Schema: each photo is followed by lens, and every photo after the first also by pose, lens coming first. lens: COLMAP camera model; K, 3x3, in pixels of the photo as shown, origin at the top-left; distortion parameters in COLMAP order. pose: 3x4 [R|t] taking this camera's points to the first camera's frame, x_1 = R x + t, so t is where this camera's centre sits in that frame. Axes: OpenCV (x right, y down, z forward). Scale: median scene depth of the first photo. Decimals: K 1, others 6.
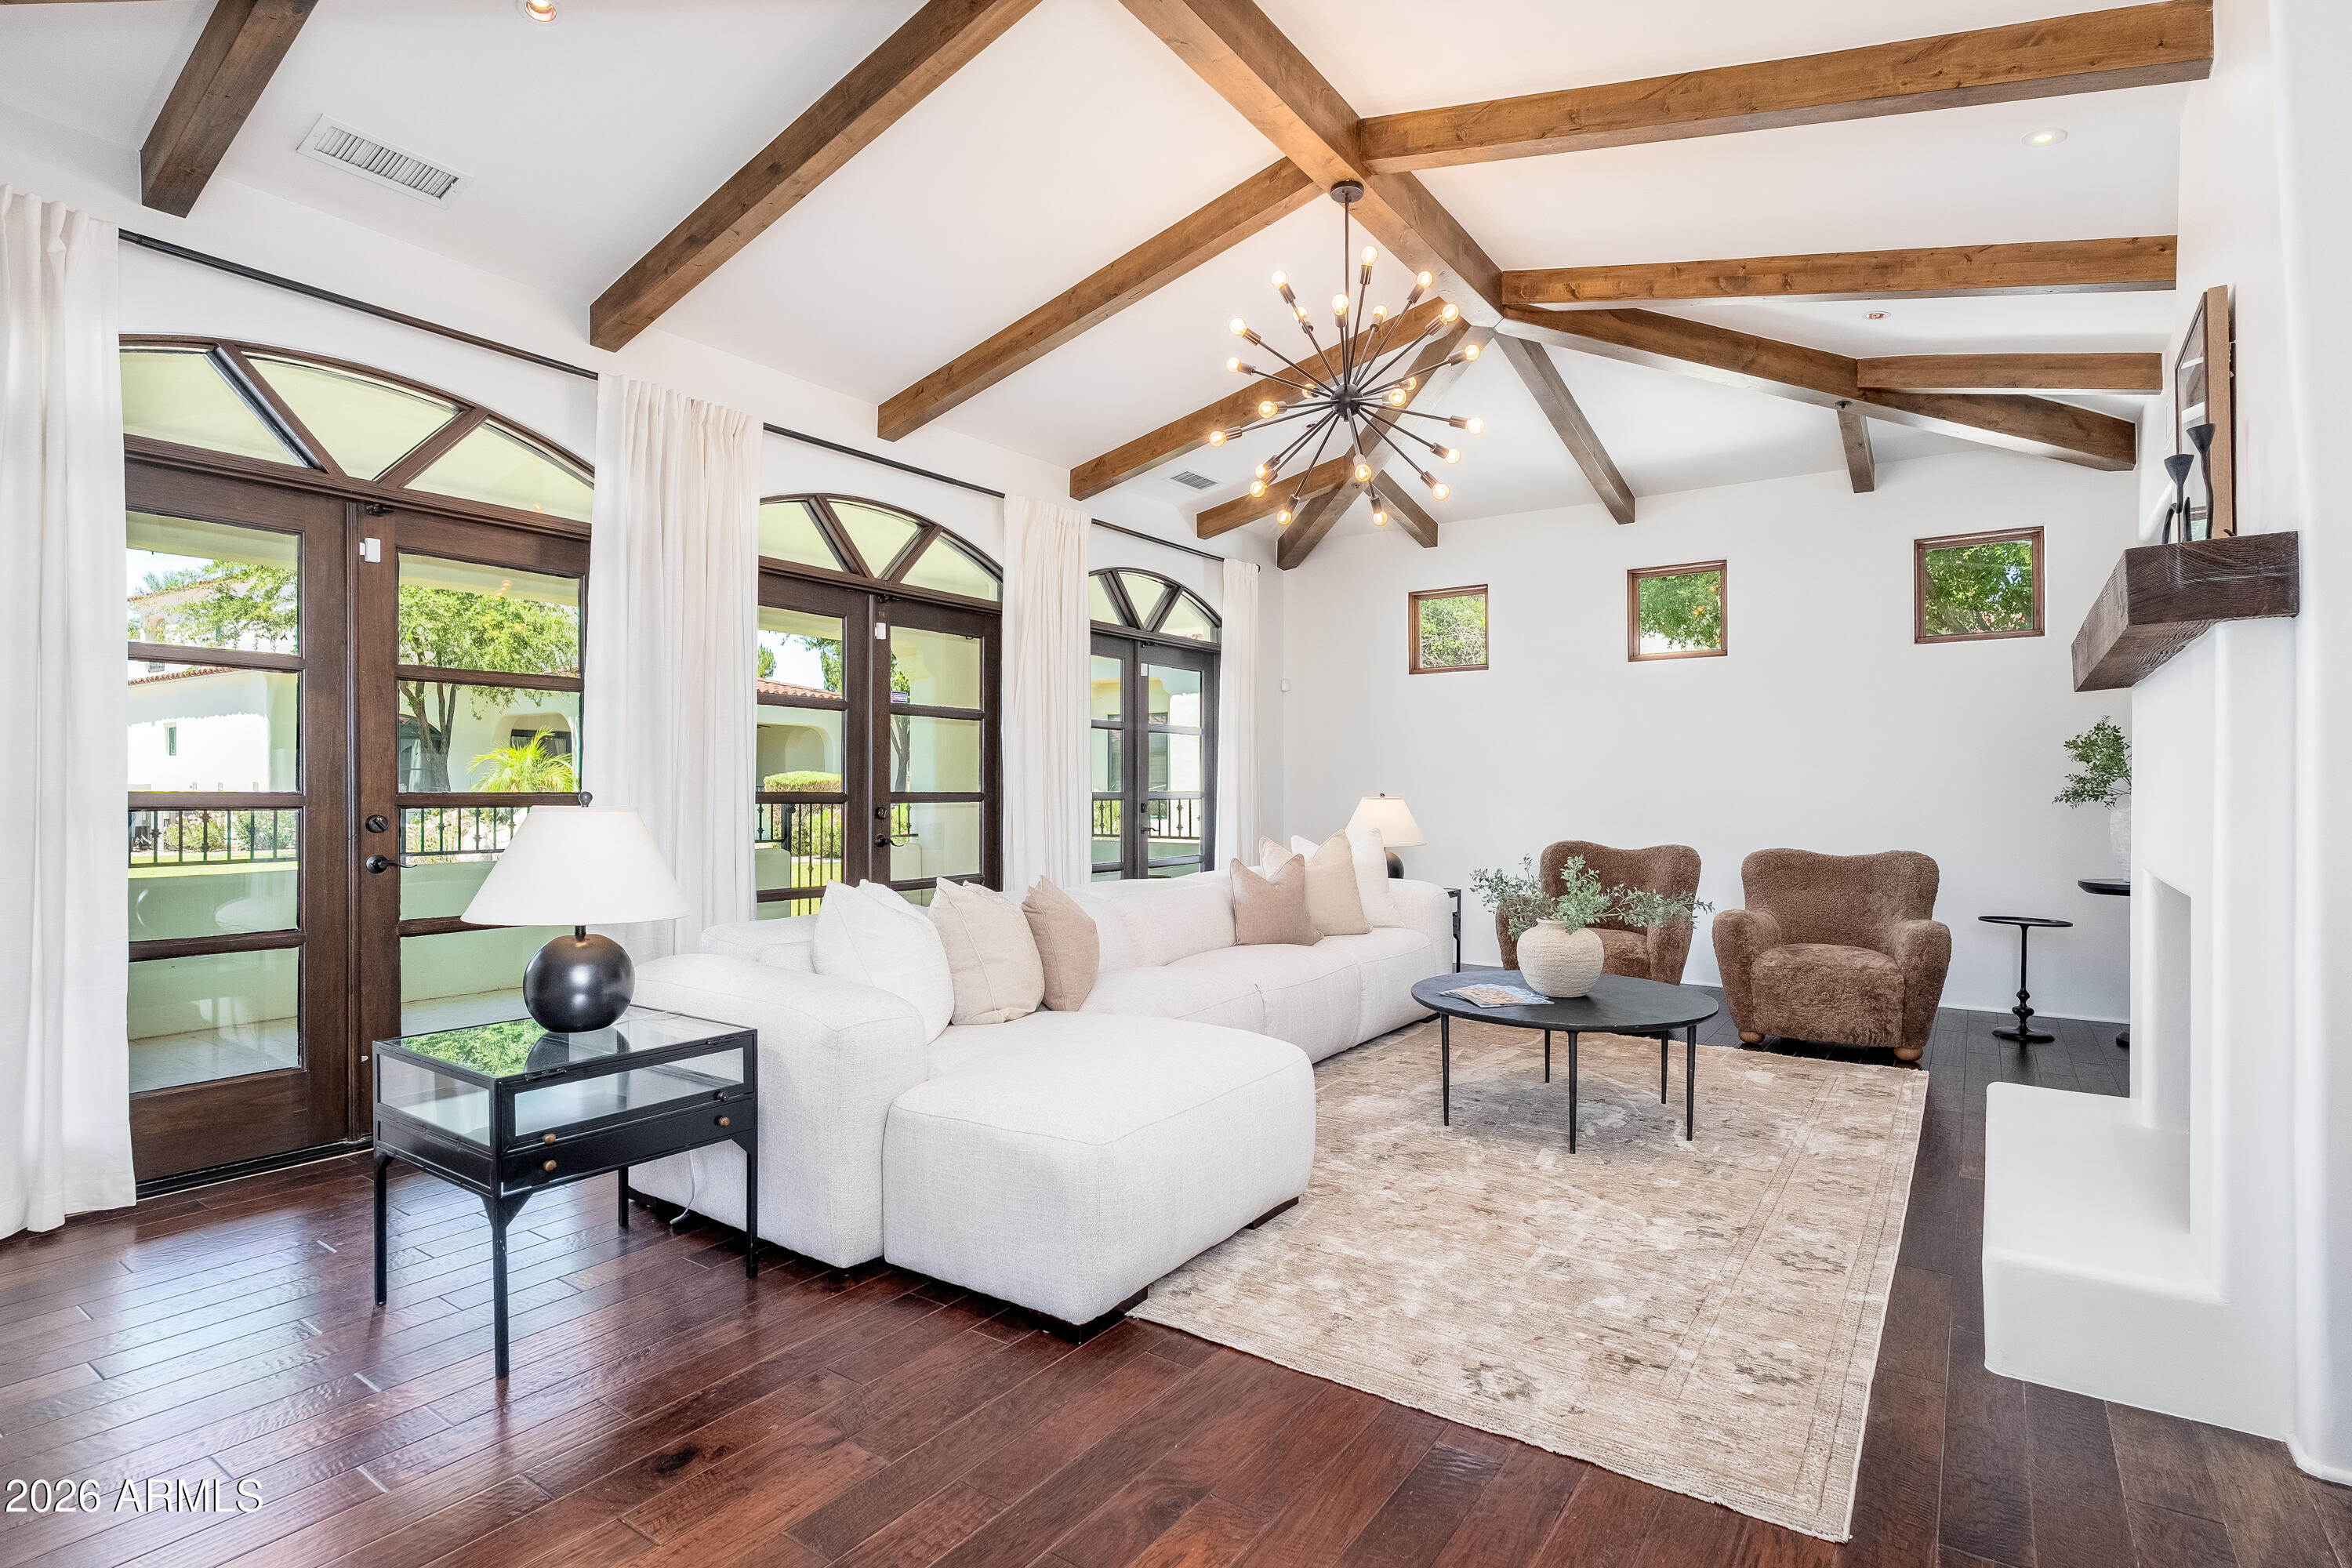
lens RADIAL K [[1173.1, 0, 1170.3], [0, 1173.1, 776.3], [0, 0, 1]] dist [-0.004911, 0.001126]
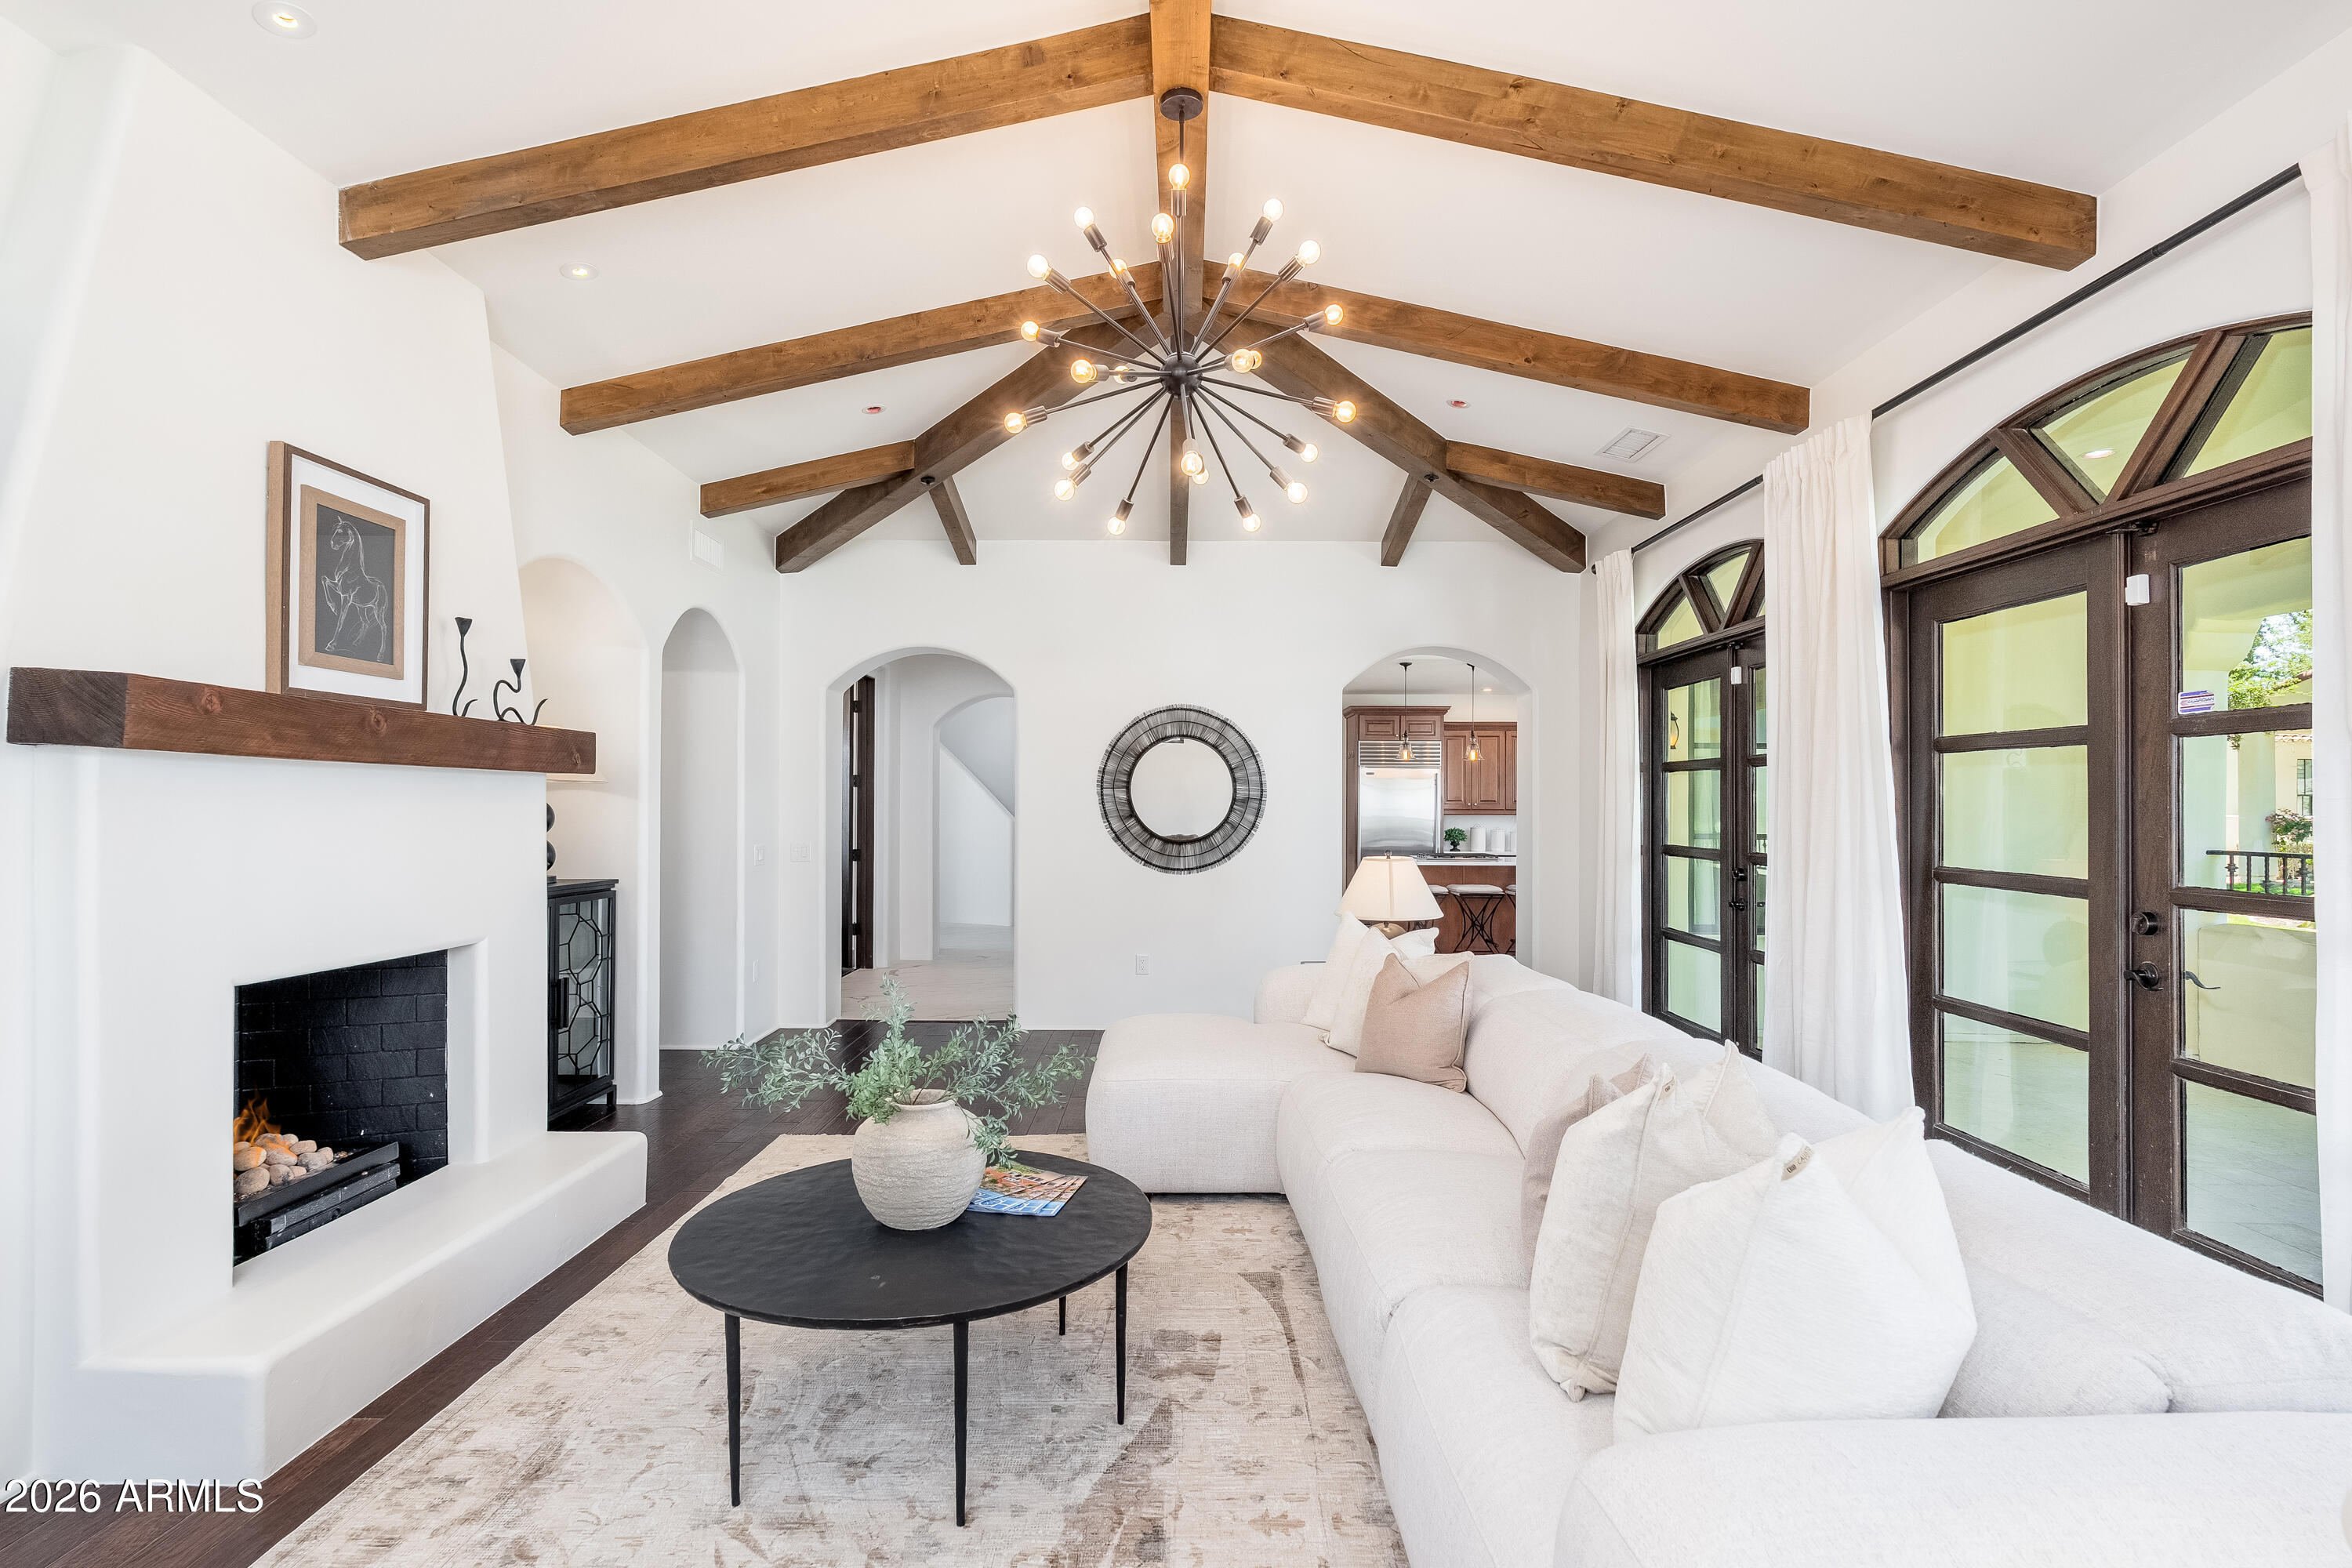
lens RADIAL K [[1100.1, 0, 1183.3], [0, 1100.1, 799.9], [0, 0, 1]] dist [-0.001897, -0.000080]
pose [[-0.822428, -0.004632, -0.568850, 0.412779], [0.006230, 0.999834, -0.017147, -0.020168], [0.568835, -0.017646, -0.822263, 1.176257]]
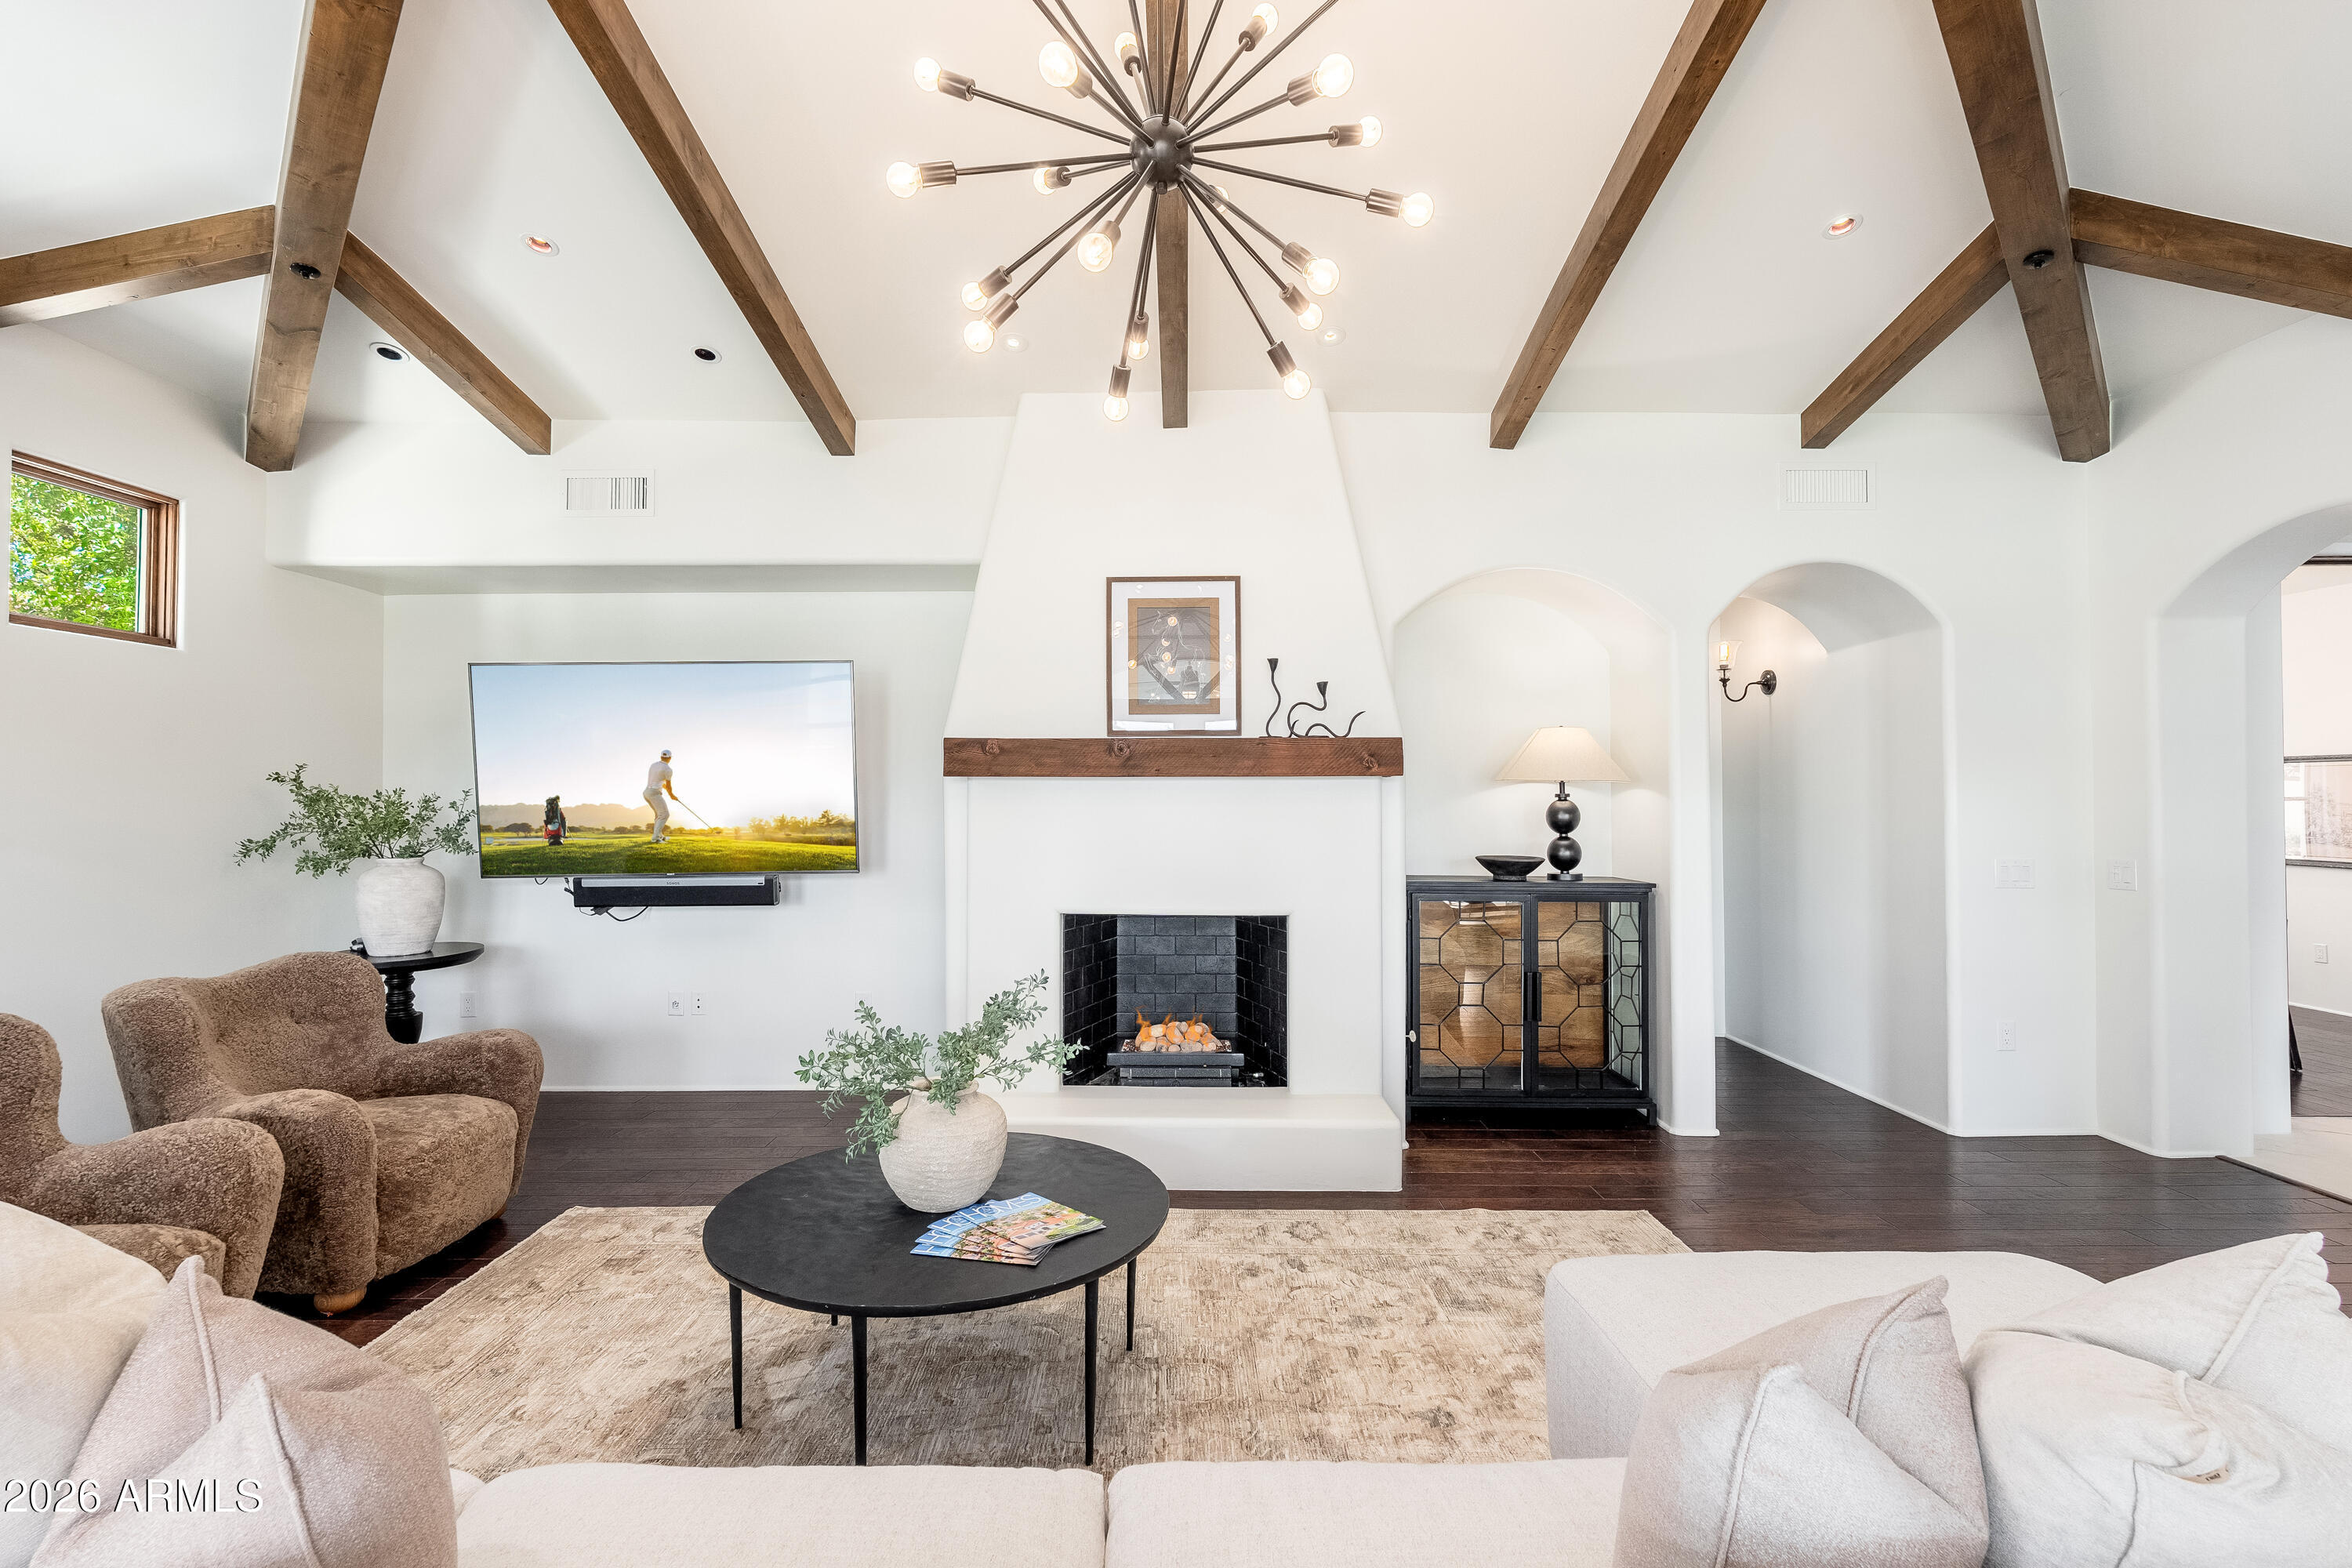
lens RADIAL K [[1026.7, 0, 1170.7], [0, 1026.7, 788.0], [0, 0, 1]] dist [-0.003911, 0.000150]
pose [[-0.569765, 0.018125, 0.821608, -0.160194], [-0.009316, 0.999550, -0.028511, -0.020971], [-0.821755, -0.023898, -0.569340, 0.920474]]
